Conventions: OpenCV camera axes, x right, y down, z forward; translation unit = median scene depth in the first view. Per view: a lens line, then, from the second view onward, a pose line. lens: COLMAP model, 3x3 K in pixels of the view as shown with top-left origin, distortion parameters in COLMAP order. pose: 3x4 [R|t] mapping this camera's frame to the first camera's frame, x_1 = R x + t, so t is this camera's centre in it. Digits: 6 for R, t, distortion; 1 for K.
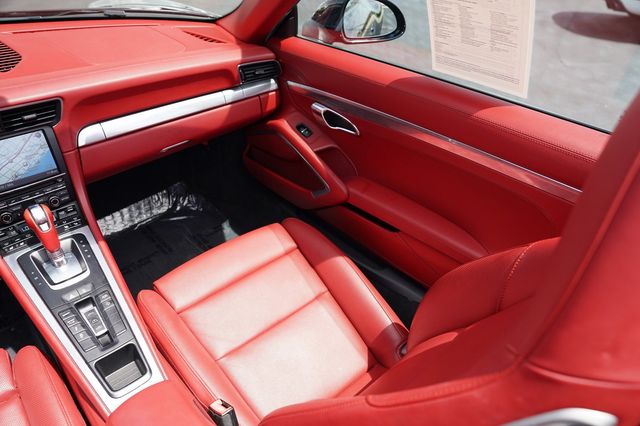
lens RADIAL K [[457.2, 0, 322.2], [0, 457.2, 215.5], [0, 0, 1]] dist [-0.066904, 0.051359]
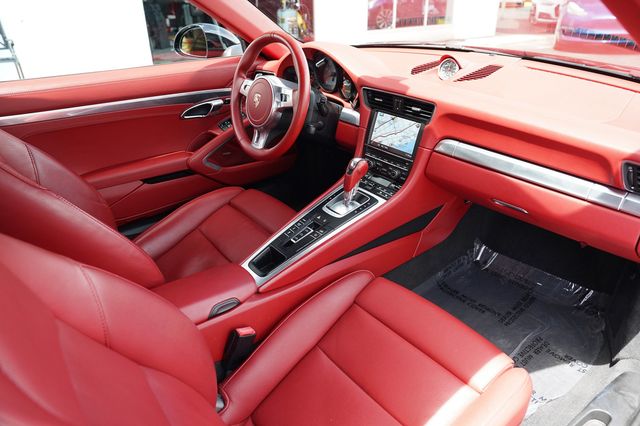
lens RADIAL K [[457.2, 0, 320.4], [0, 457.2, 211.4], [0, 0, 1]] dist [-0.066904, 0.051359]
pose [[-0.086718, 0.428859, -0.899199, 0.622520], [-0.567366, 0.720662, 0.398425, -0.355918], [0.818887, 0.544726, 0.180826, 0.677319]]
